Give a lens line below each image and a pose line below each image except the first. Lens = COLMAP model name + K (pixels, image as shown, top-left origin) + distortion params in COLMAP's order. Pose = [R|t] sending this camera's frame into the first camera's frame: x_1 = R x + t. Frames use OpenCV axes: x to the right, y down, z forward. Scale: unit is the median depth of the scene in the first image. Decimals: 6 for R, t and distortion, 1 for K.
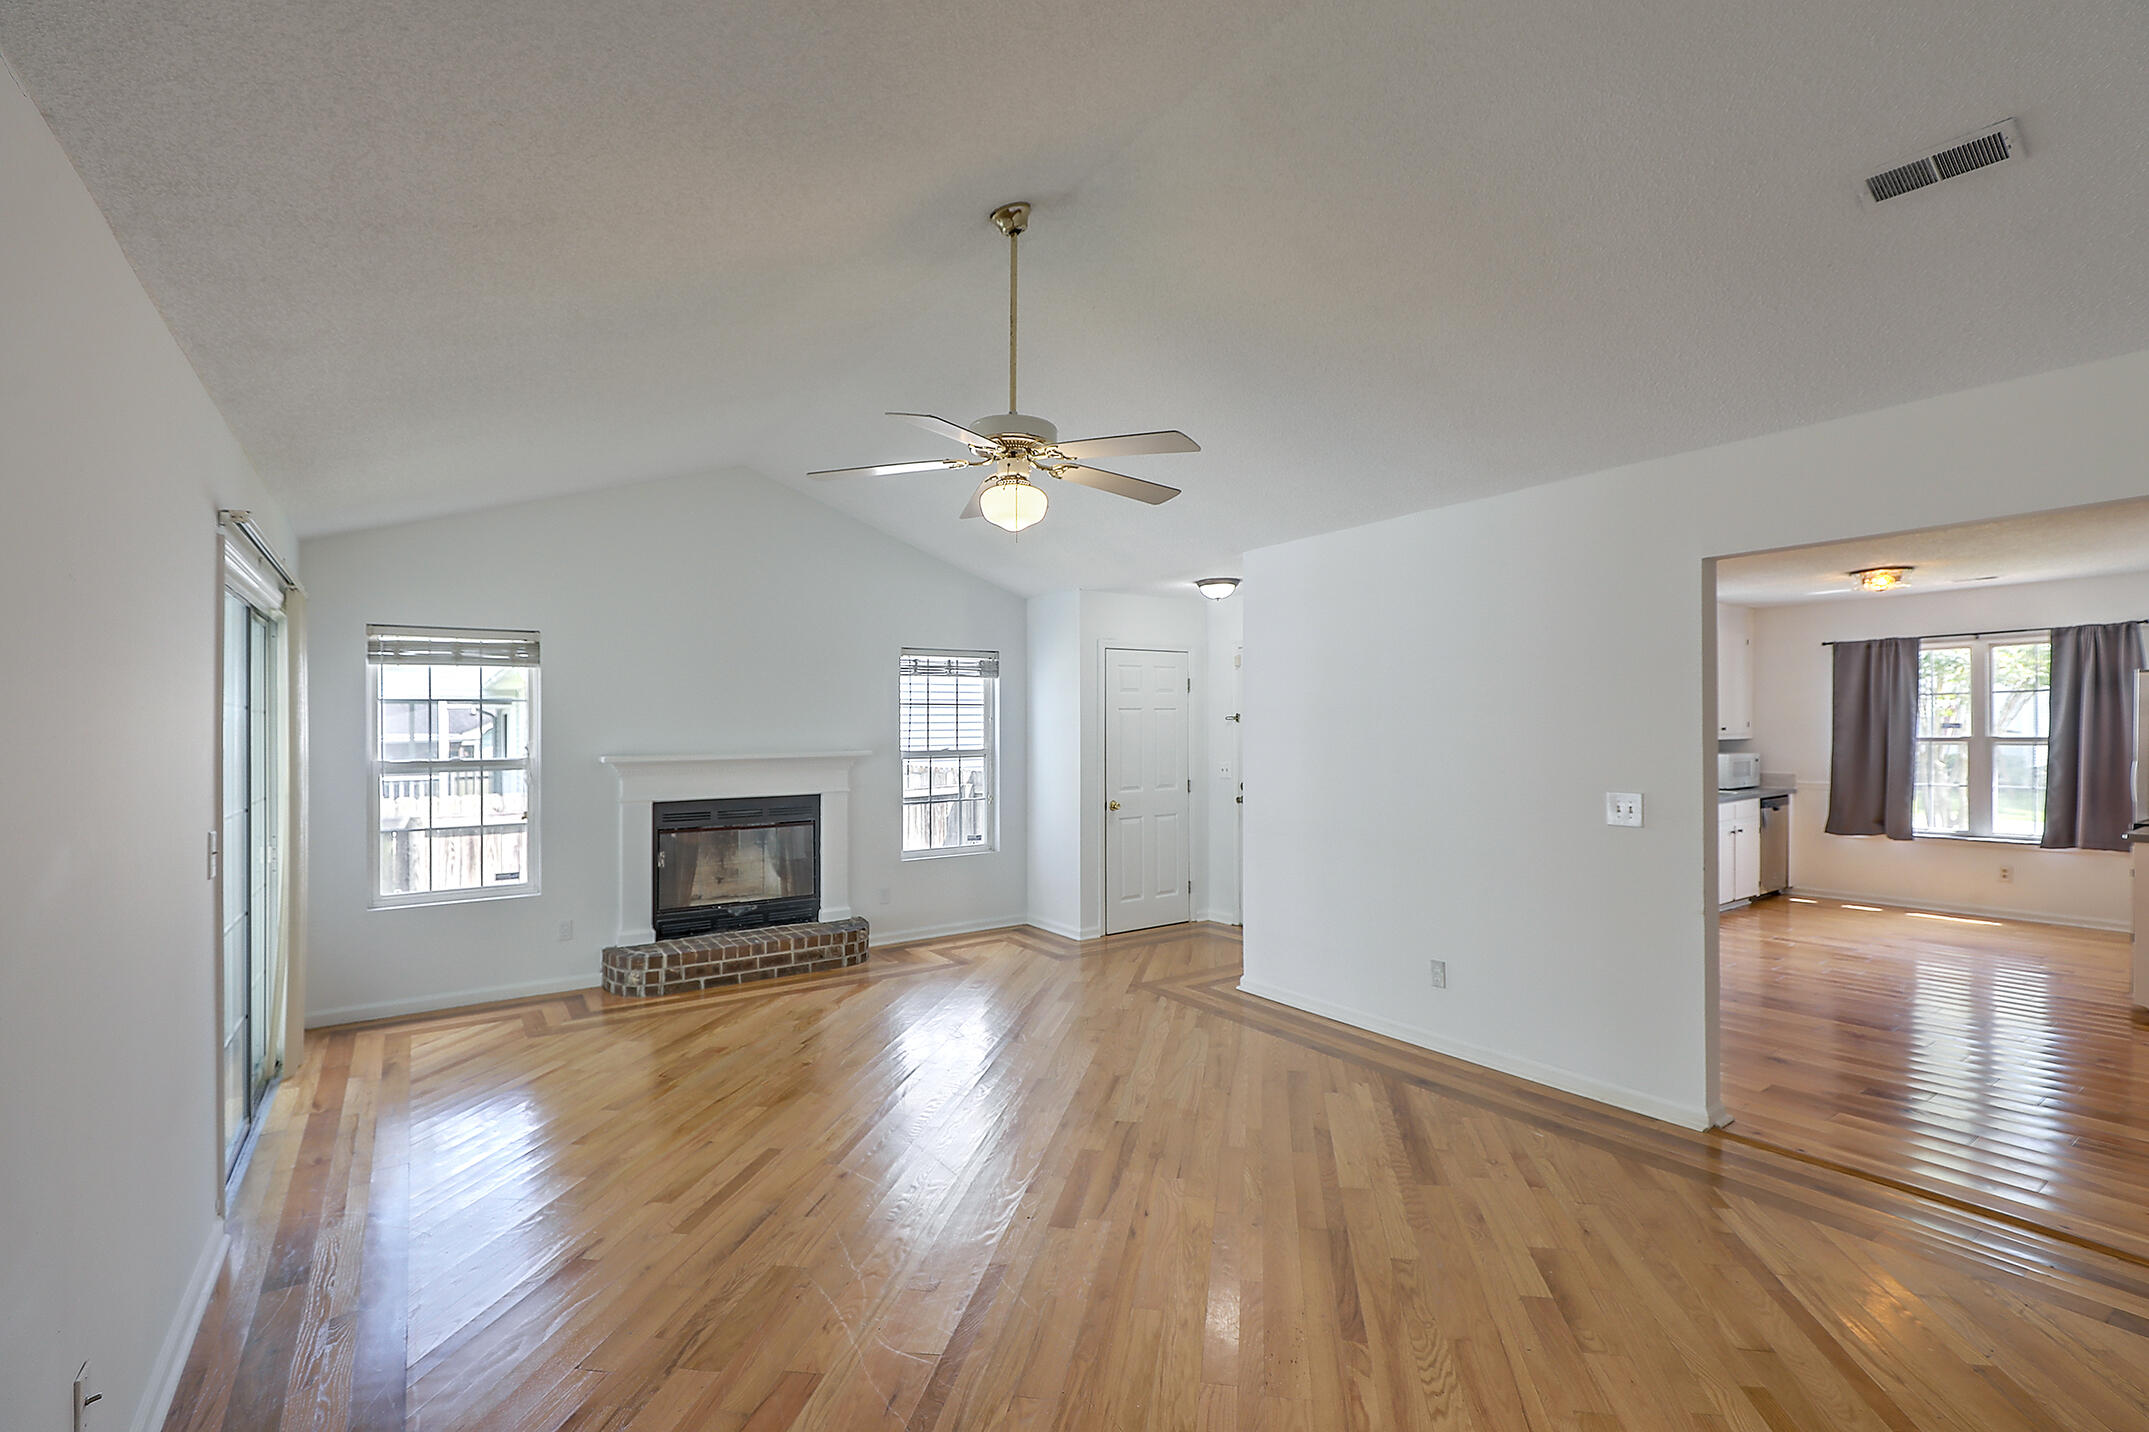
lens RADIAL K [[984.2, 0, 1101.5], [0, 984.2, 734.2], [0, 0, 1]] dist [0.021206, 0.000197]
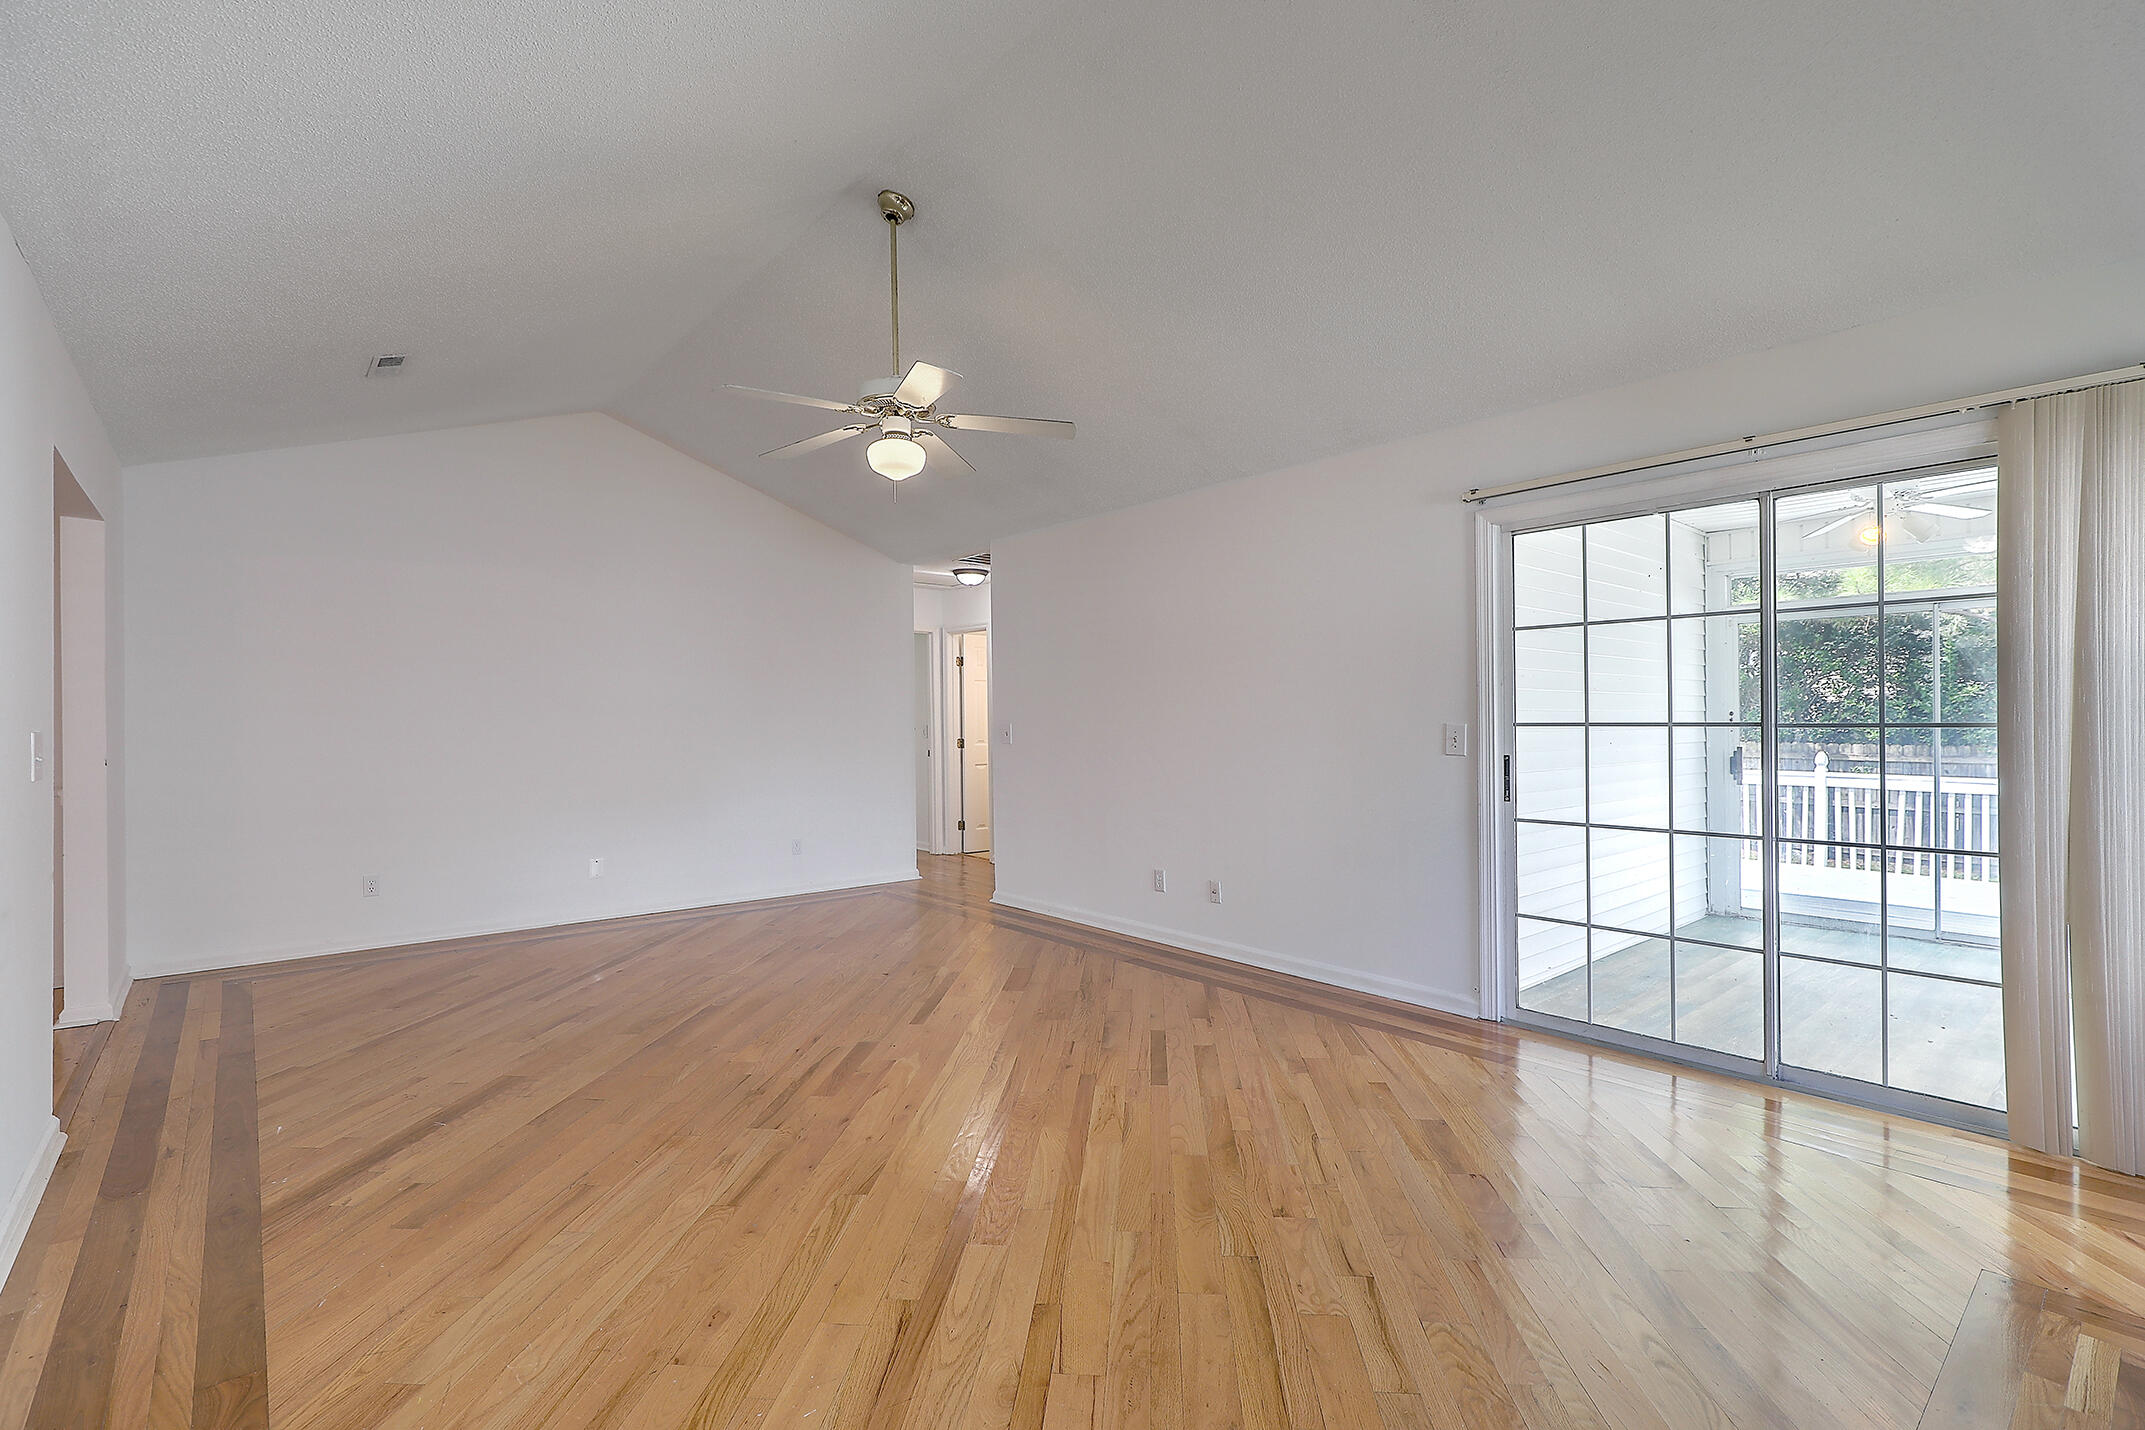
lens RADIAL K [[967.9, 0, 1076.5], [0, 967.9, 764.1], [0, 0, 1]] dist [-0.001336, -0.000191]
pose [[-0.996458, 0.016502, -0.082455, -0.102146], [0.012636, 0.998806, 0.047185, 0.037565], [0.083136, 0.045976, -0.995477, 1.092957]]
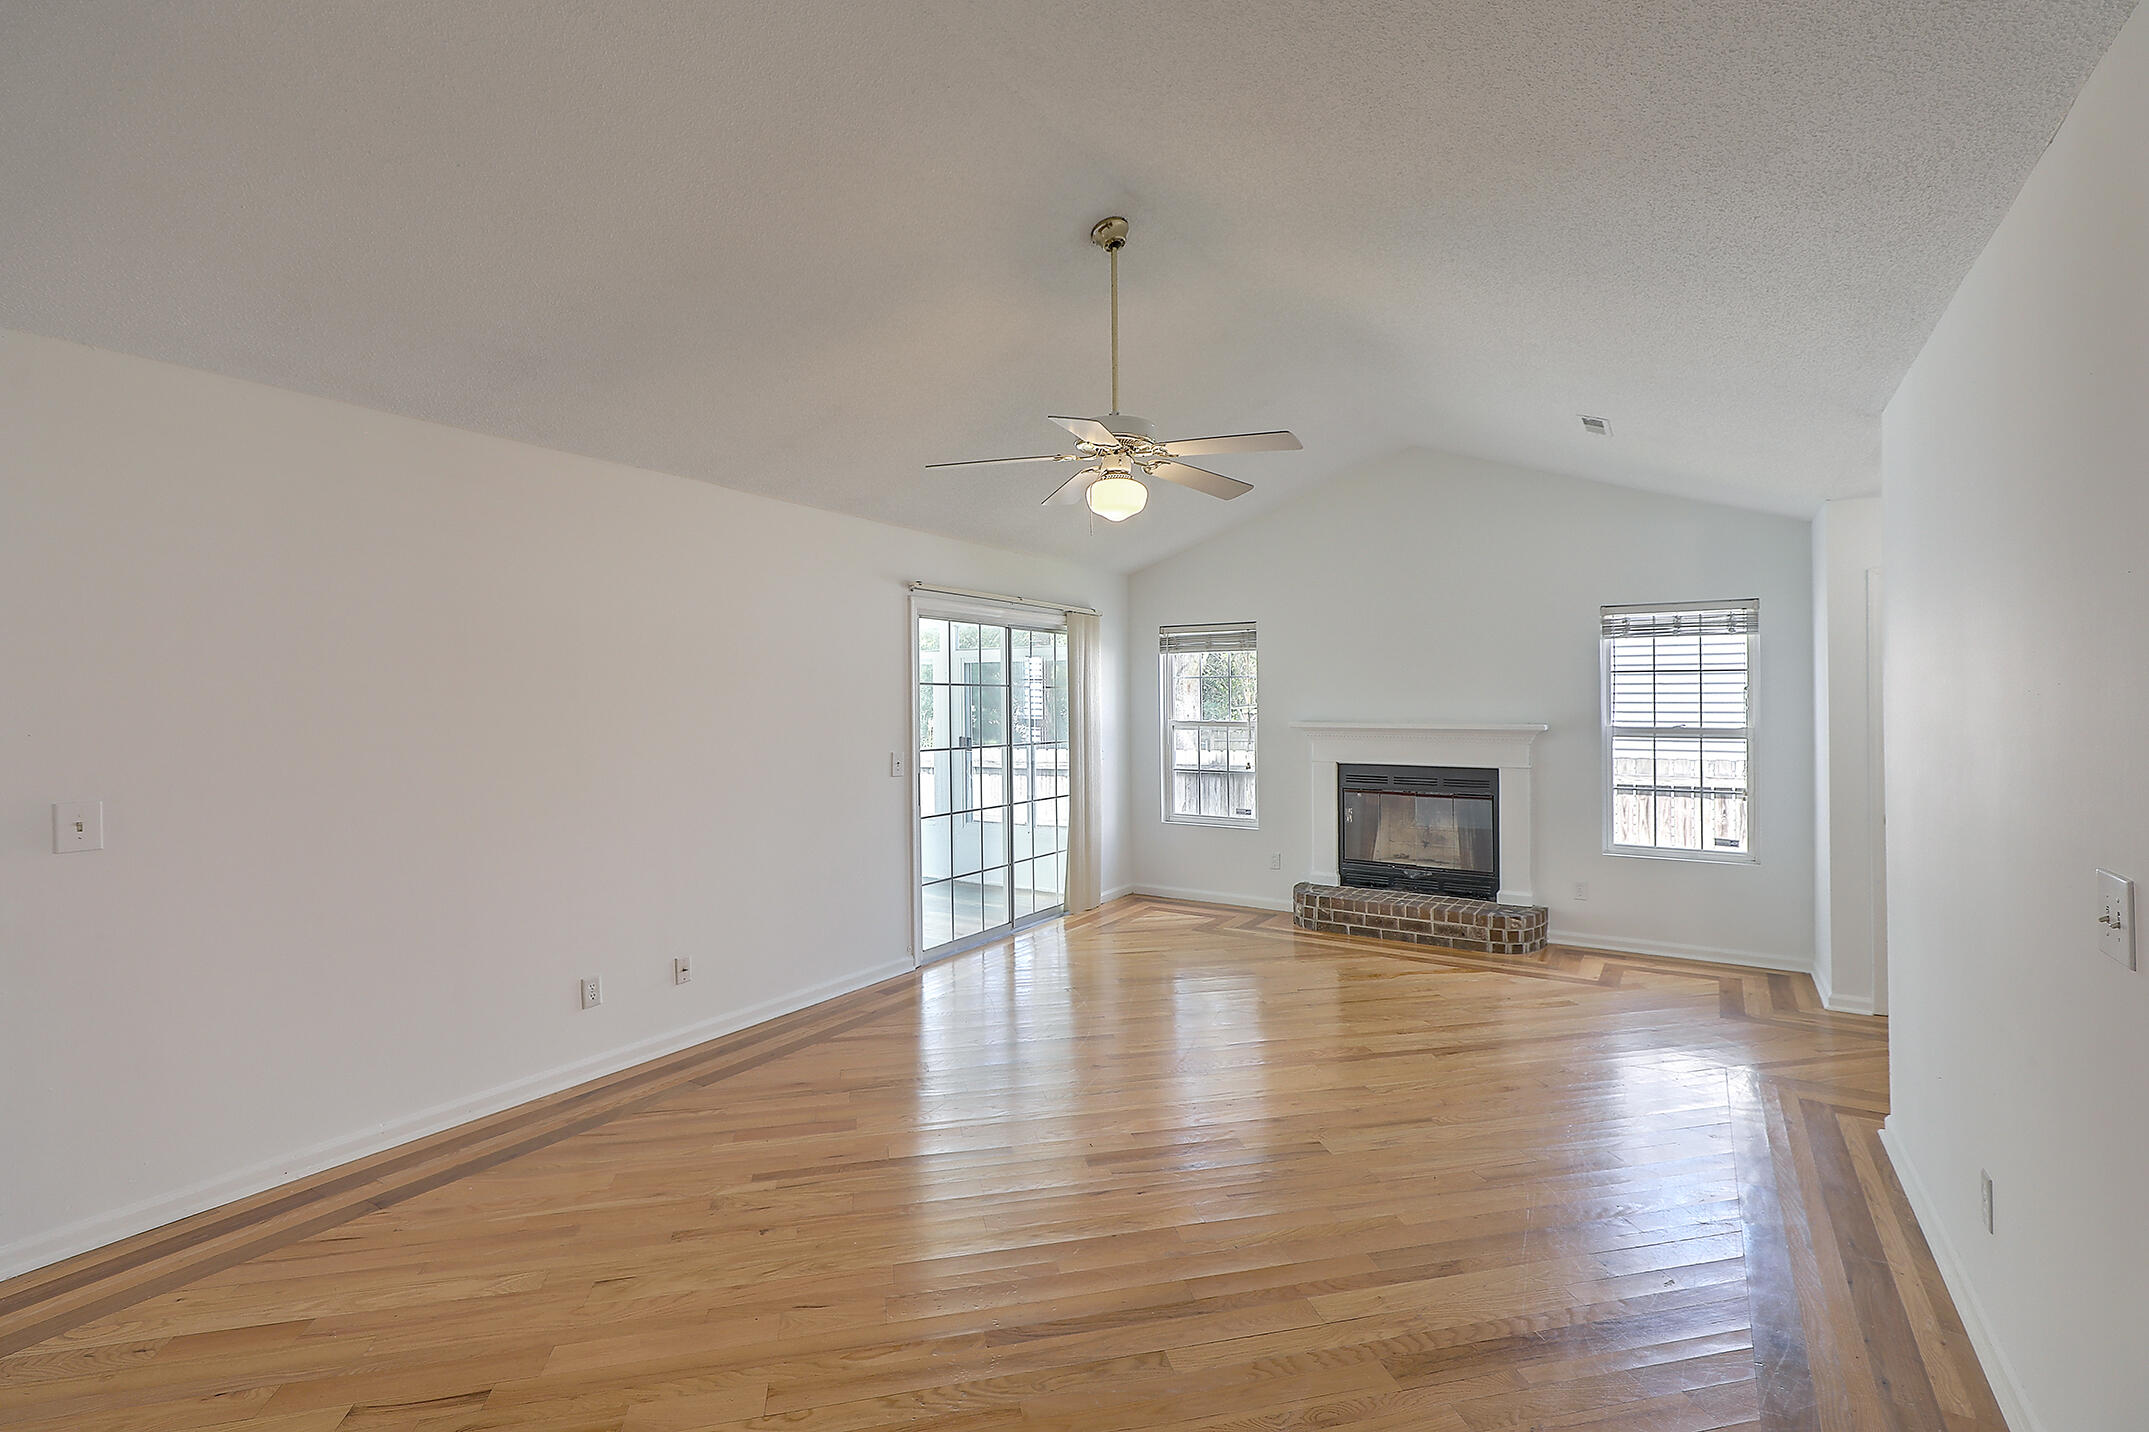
lens RADIAL K [[967.4, 0, 1104.2], [0, 967.4, 715.6], [0, 0, 1]] dist [0.000564, 0.000299]
pose [[0.390907, 0.021834, -0.920171, 0.446162], [-0.007803, 0.999761, 0.020408, -0.007077], [0.920397, -0.000798, 0.390984, 0.299153]]
